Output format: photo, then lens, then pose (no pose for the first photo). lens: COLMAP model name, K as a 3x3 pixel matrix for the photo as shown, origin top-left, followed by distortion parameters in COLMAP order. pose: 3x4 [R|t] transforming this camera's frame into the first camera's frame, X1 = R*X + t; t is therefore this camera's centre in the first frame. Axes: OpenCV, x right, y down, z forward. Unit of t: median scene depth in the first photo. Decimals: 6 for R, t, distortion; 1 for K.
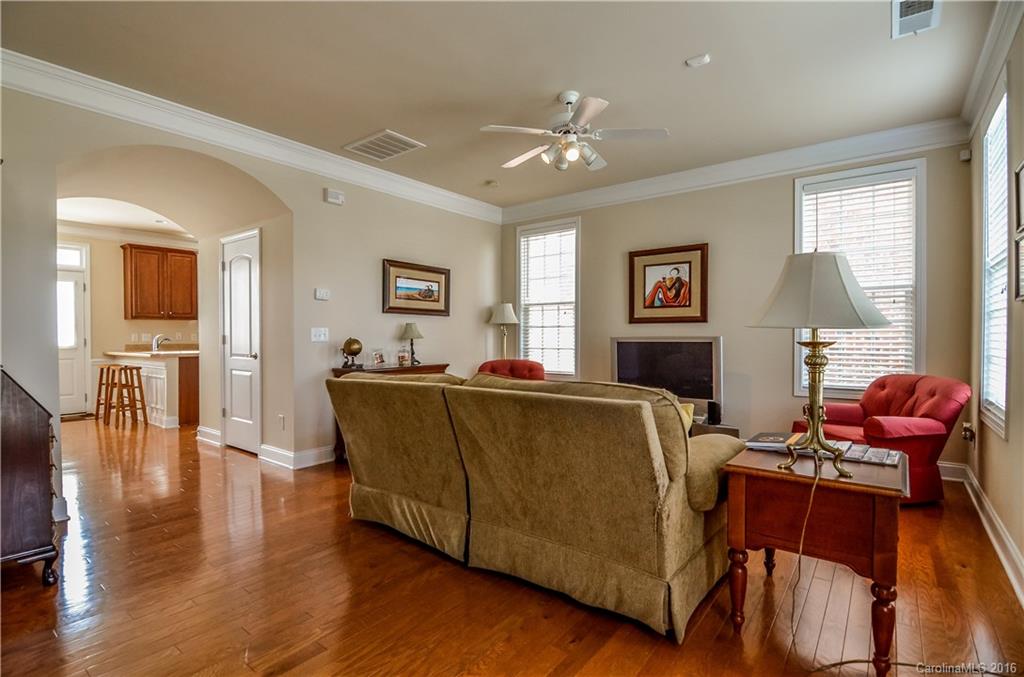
lens RADIAL K [[490.5, 0, 507.7], [0, 490.5, 341.1], [0, 0, 1]] dist [-0.000069, -0.000084]
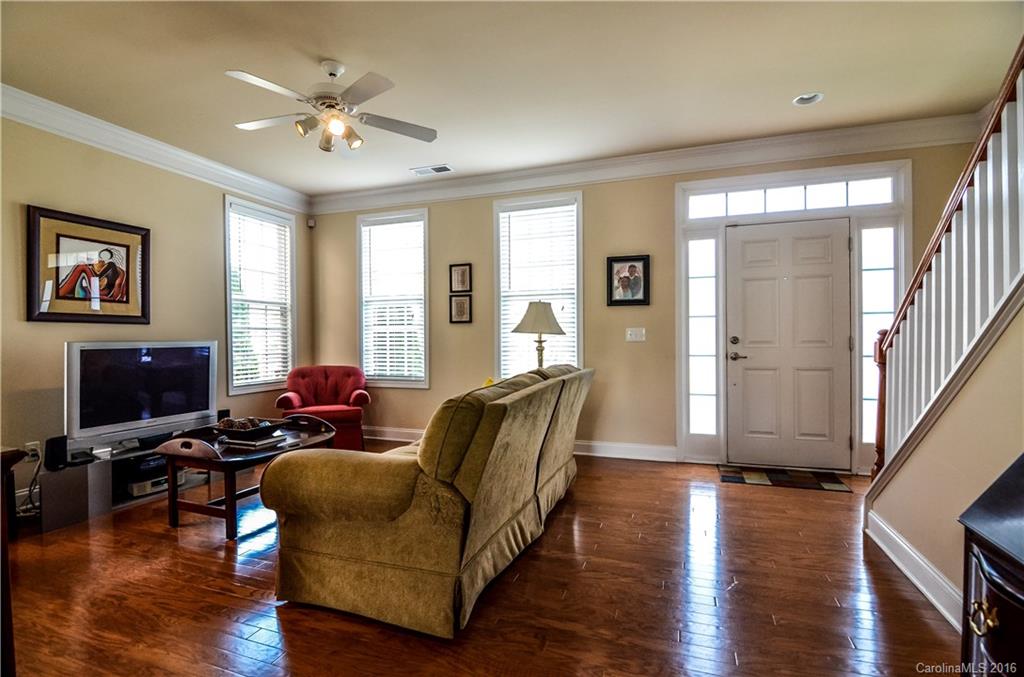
lens RADIAL K [[490.5, 0, 507.7], [0, 490.5, 341.1], [0, 0, 1]] dist [-0.000069, -0.000084]
pose [[-0.257677, 0.003393, 0.966225, -0.554192], [0.016285, 0.999867, 0.000832, 0.000374], [-0.966094, 0.015950, -0.257698, 0.620616]]
